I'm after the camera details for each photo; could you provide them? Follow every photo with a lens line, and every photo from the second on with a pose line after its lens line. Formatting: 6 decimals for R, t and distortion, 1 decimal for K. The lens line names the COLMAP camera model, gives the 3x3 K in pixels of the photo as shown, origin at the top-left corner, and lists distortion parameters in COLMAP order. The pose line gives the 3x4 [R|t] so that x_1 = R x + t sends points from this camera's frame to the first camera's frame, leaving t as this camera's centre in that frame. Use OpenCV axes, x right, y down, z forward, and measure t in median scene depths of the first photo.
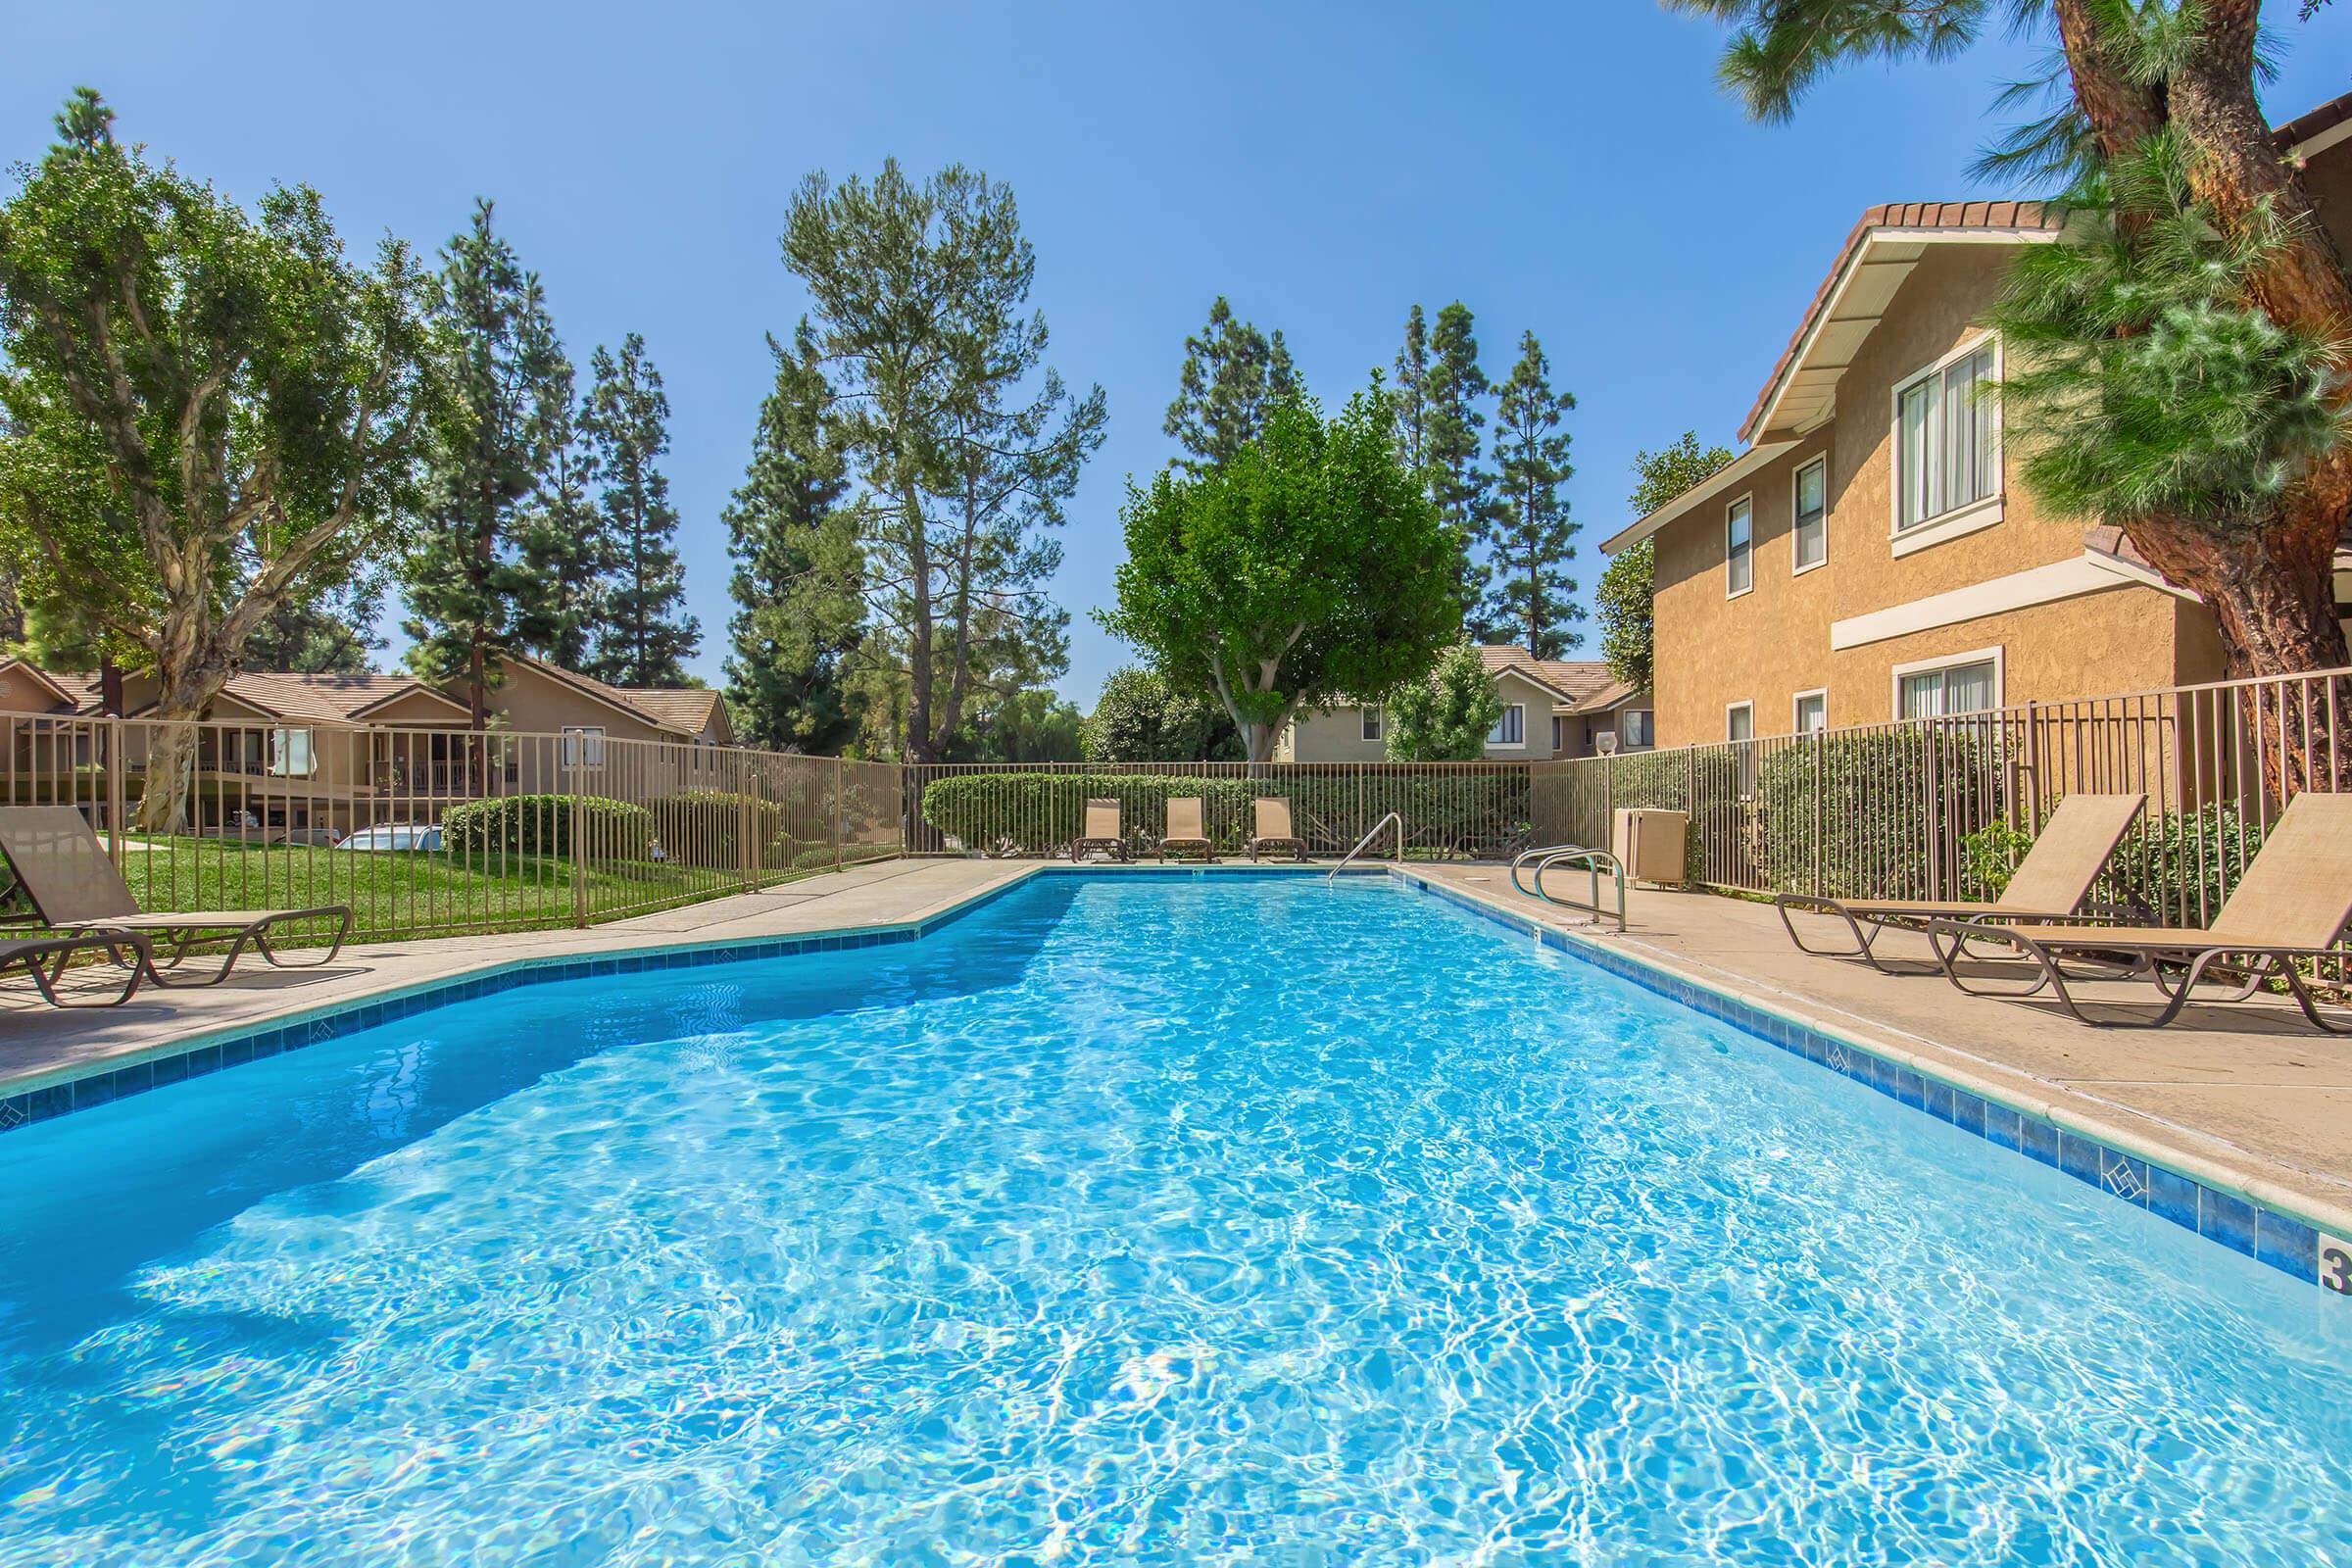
lens RADIAL K [[1090.6, 0, 1185.4], [0, 1090.6, 800.7], [0, 0, 1]] dist [0.007704, -0.002246]
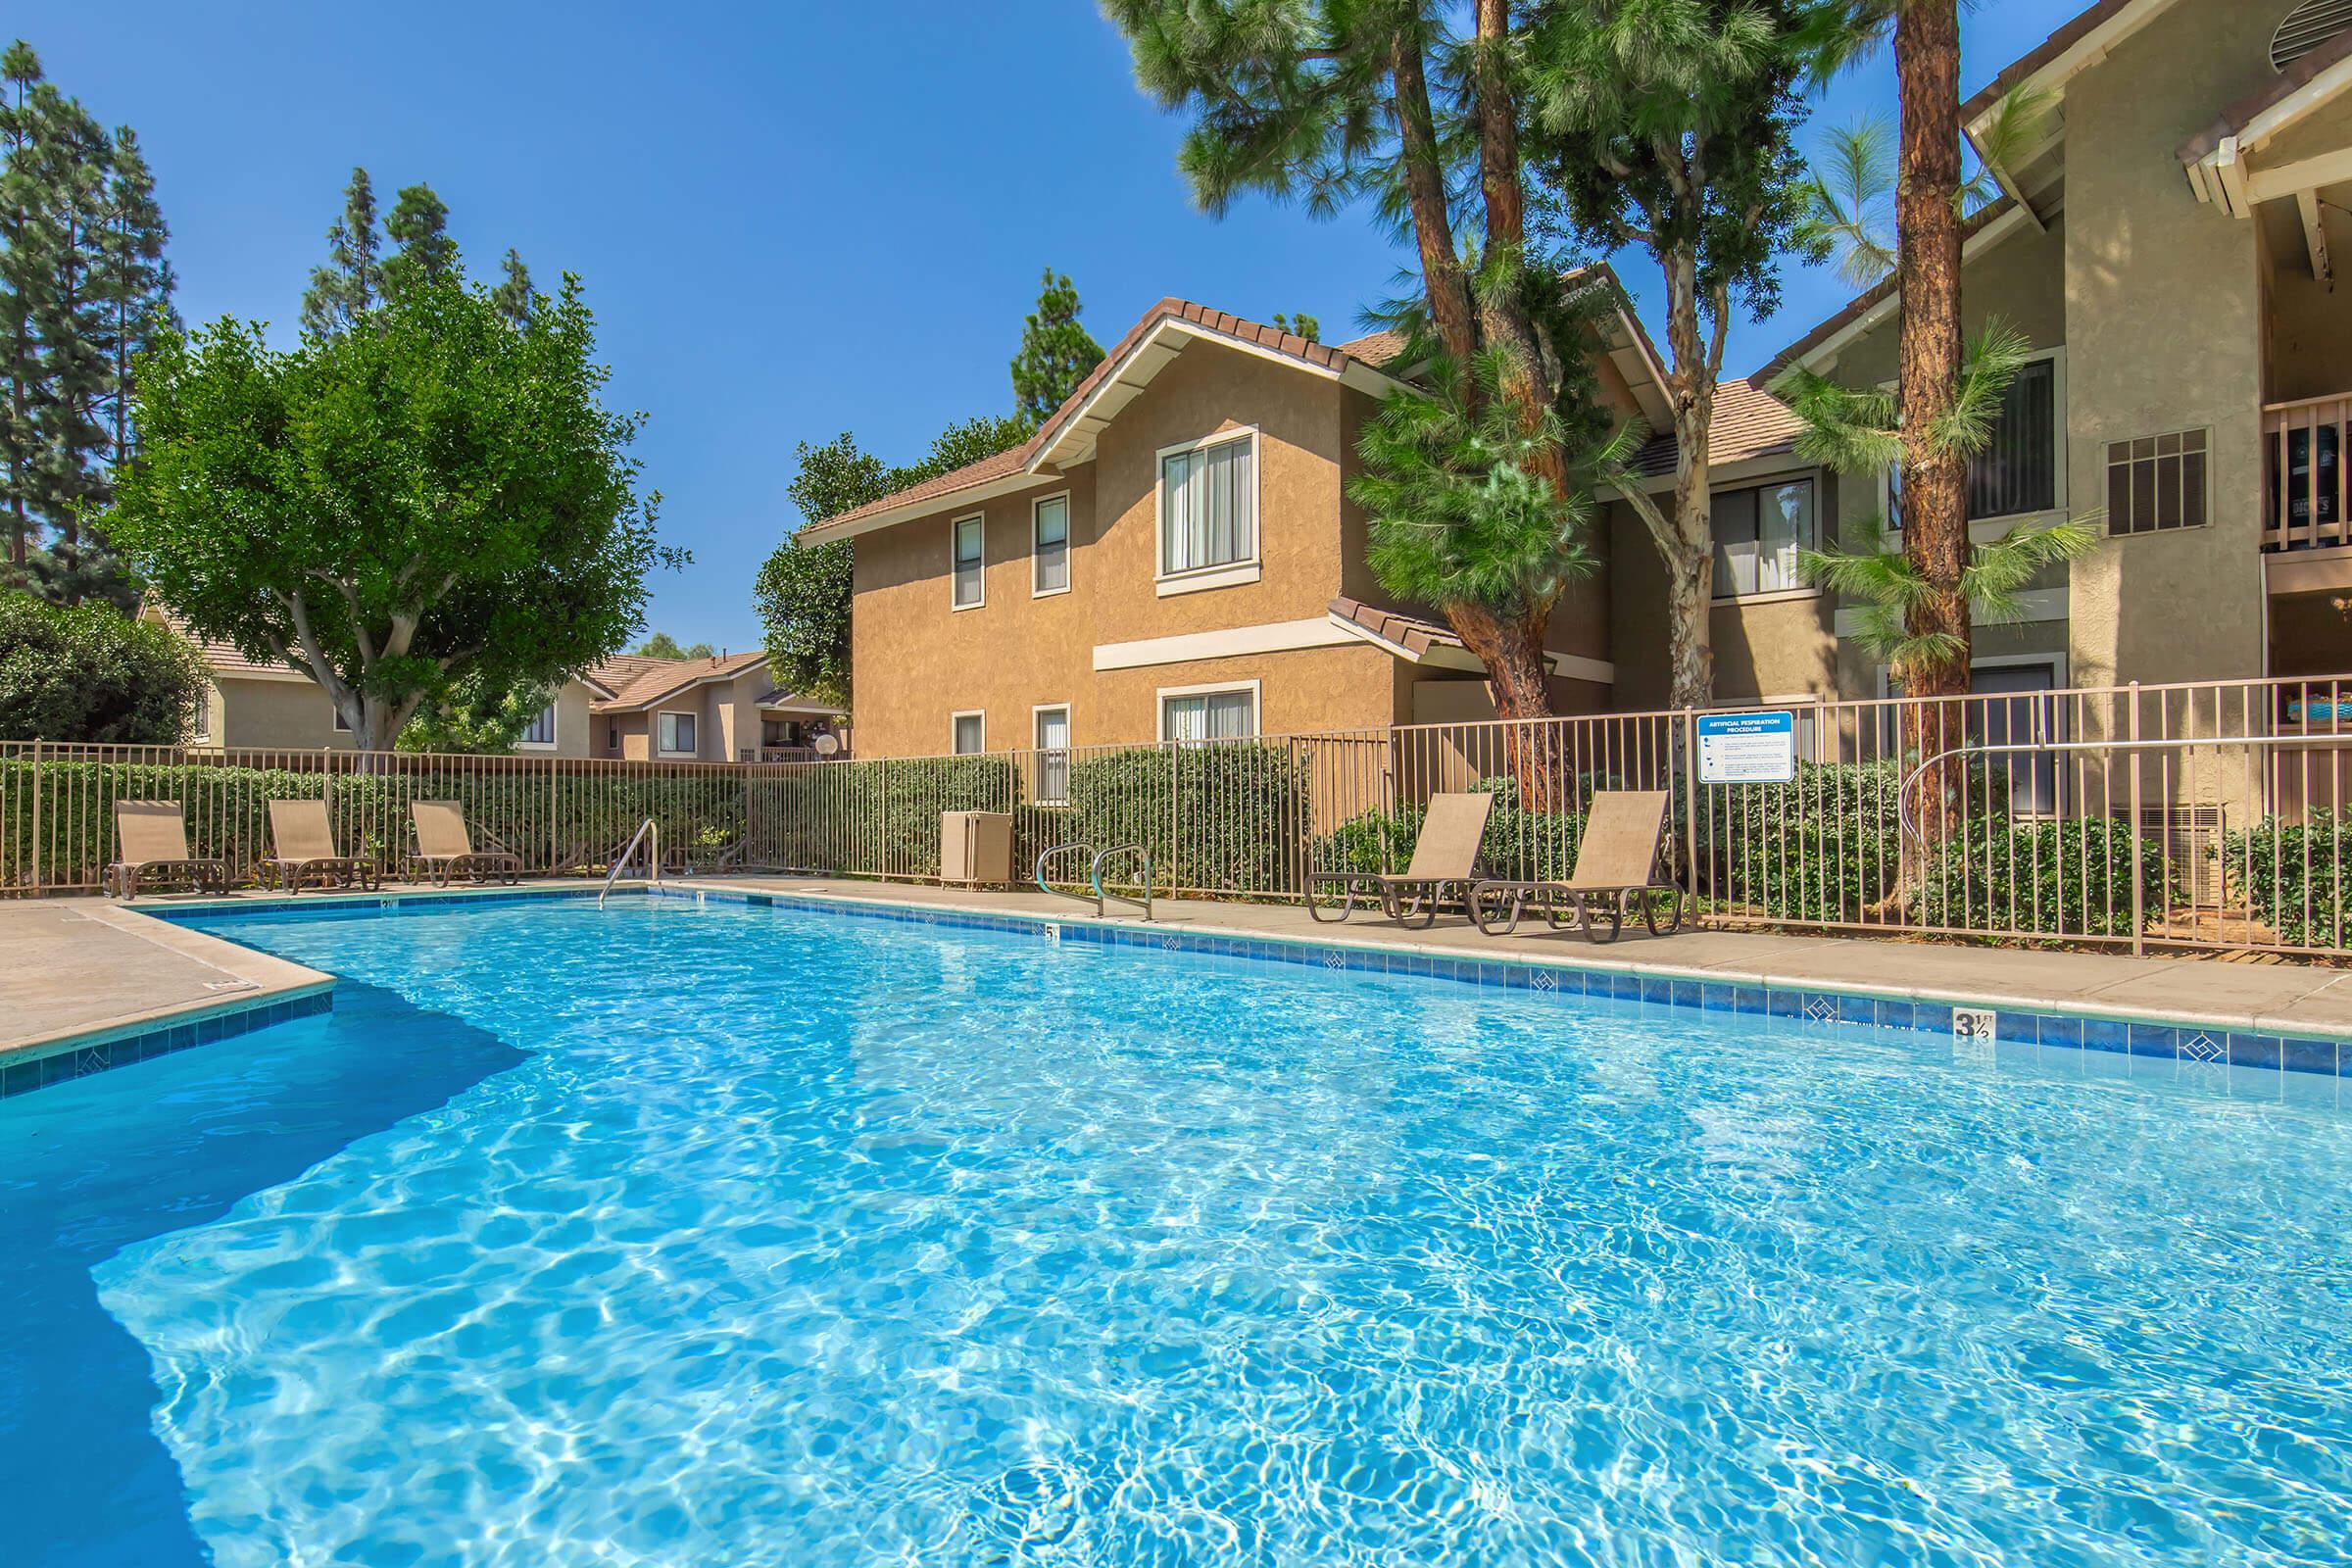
lens RADIAL K [[1231.1, 0, 1141.2], [0, 1231.1, 788.7], [0, 0, 1]] dist [0.002253, 0.000155]
pose [[0.687398, 0.014545, 0.726135, -0.204949], [0.000952, 0.999781, -0.020927, 0.006999], [-0.726280, 0.015076, 0.687233, 0.072722]]
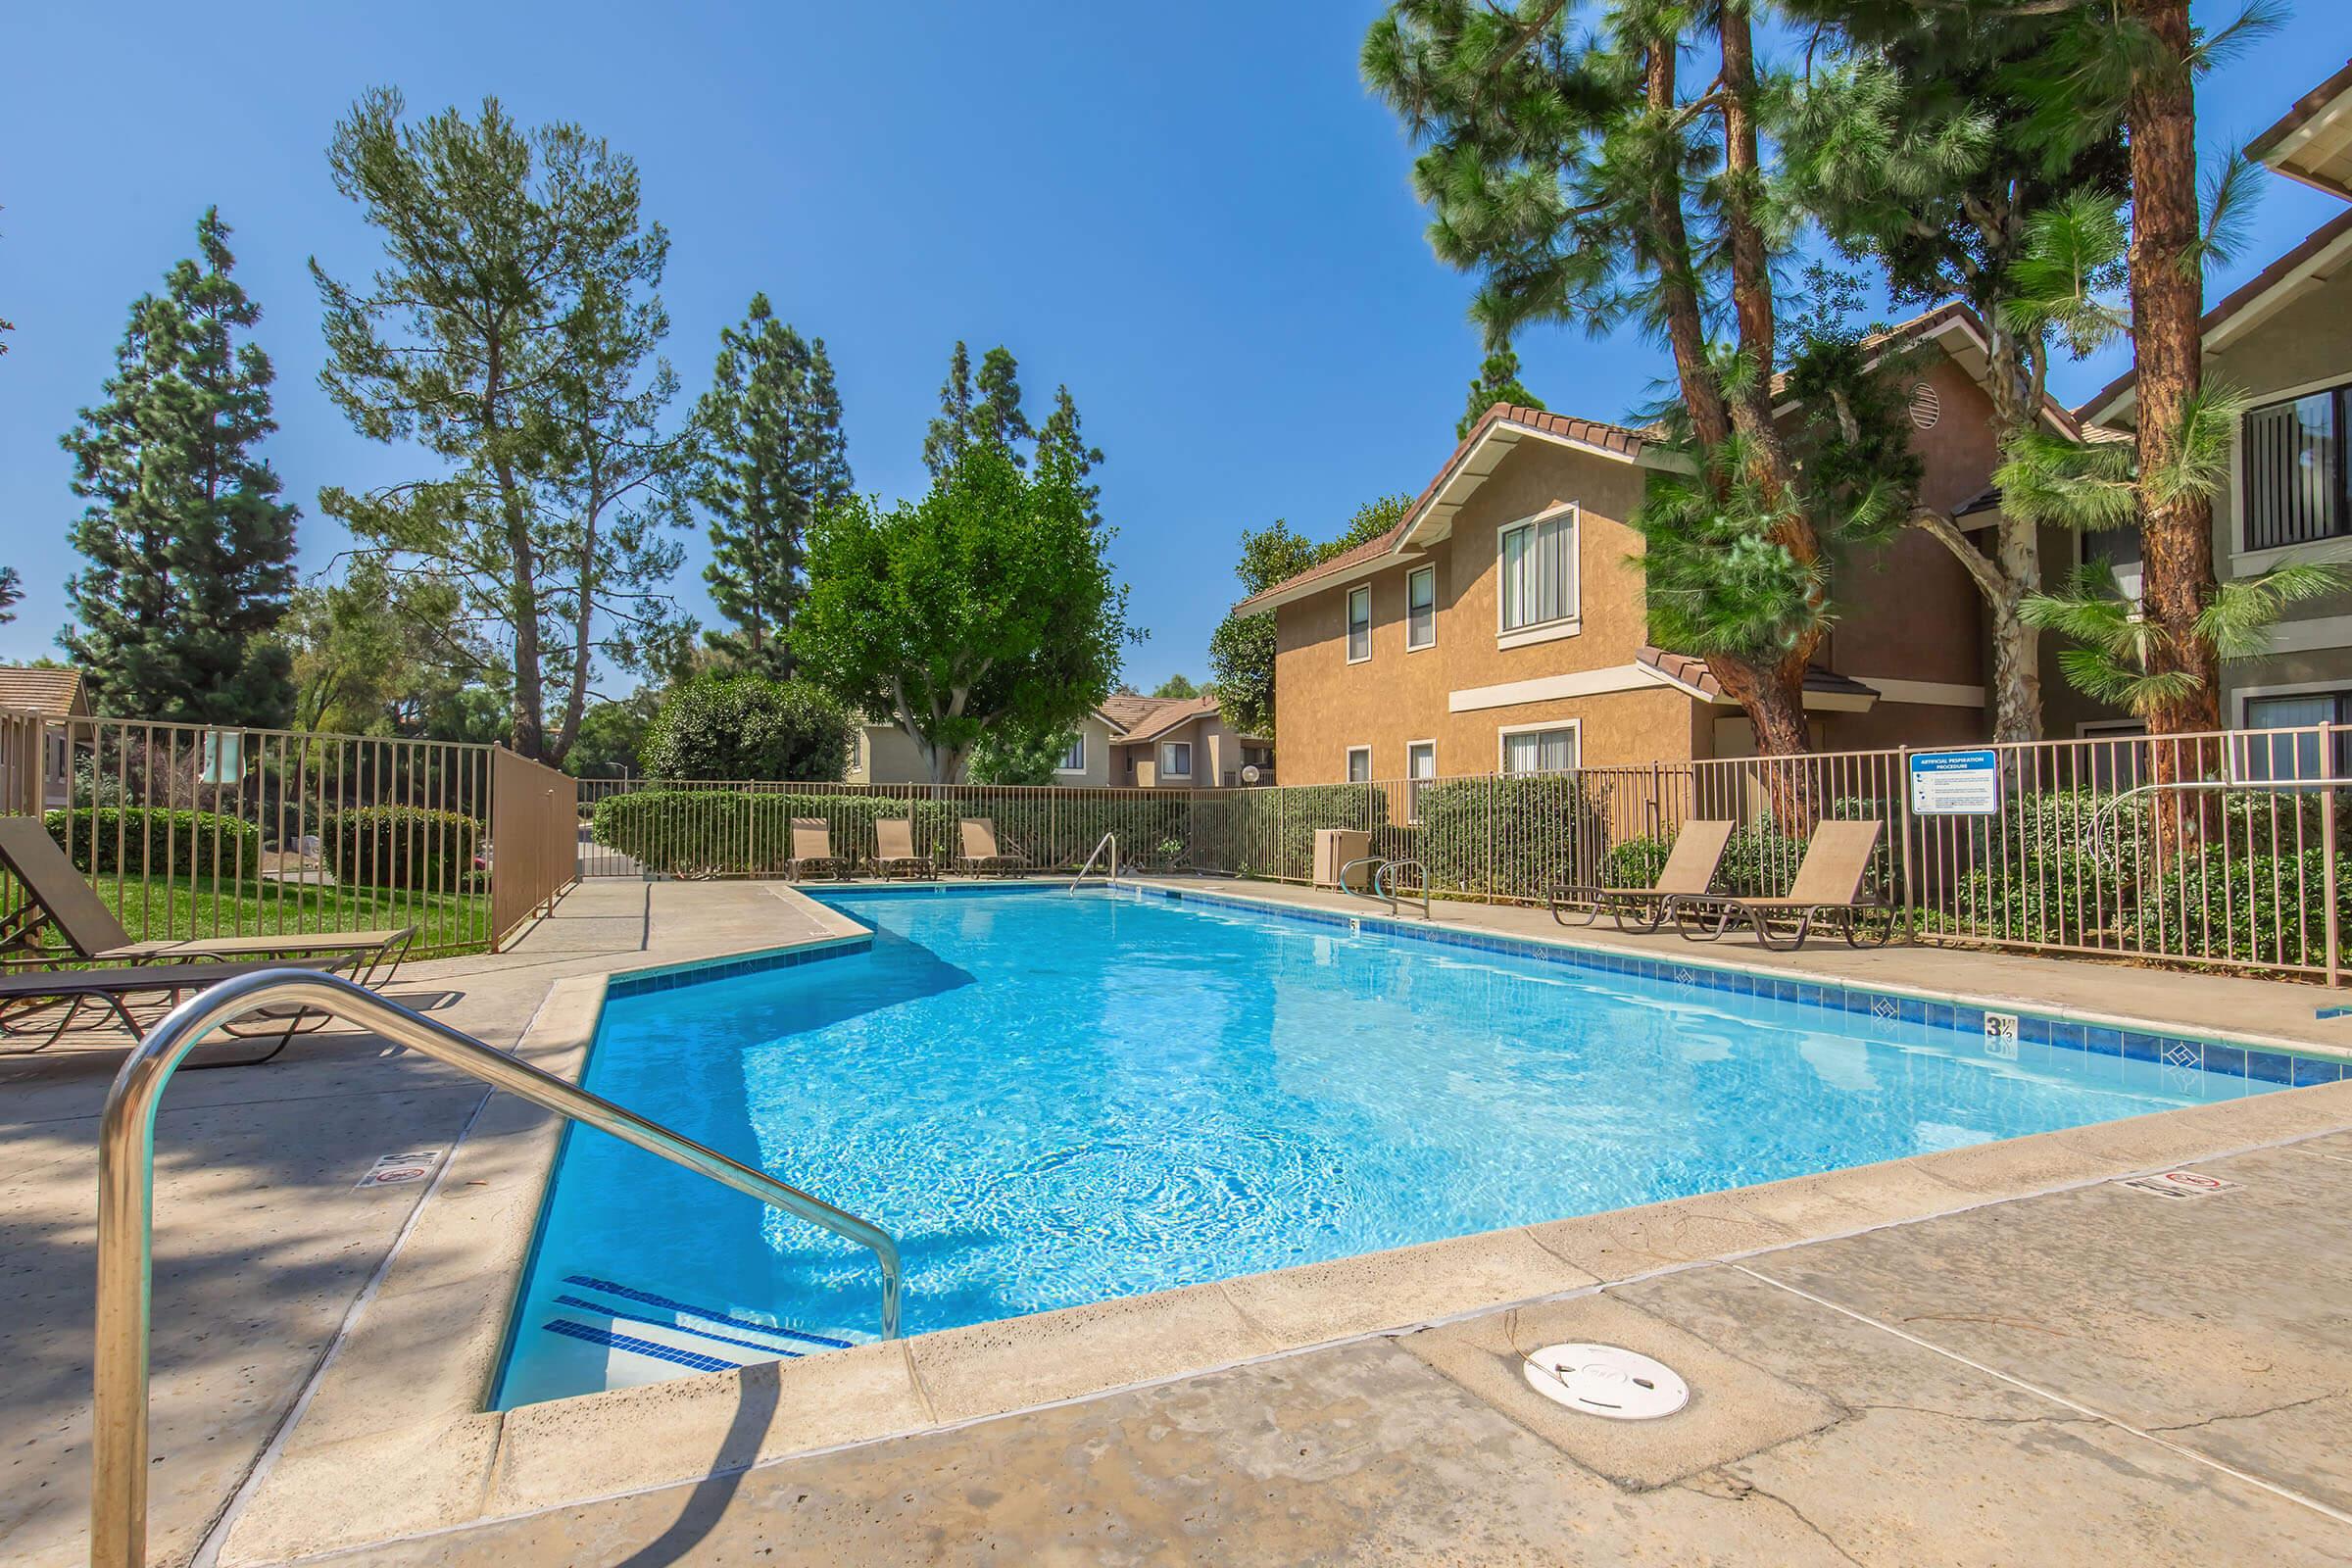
lens RADIAL K [[1090.6, 0, 1184.4], [0, 1090.6, 788.8], [0, 0, 1]] dist [0.007704, -0.002246]
pose [[0.902343, 0.019141, 0.430593, -0.199757], [-0.005843, 0.999465, -0.032185, 0.001138], [-0.430978, 0.026526, 0.901972, -0.048790]]
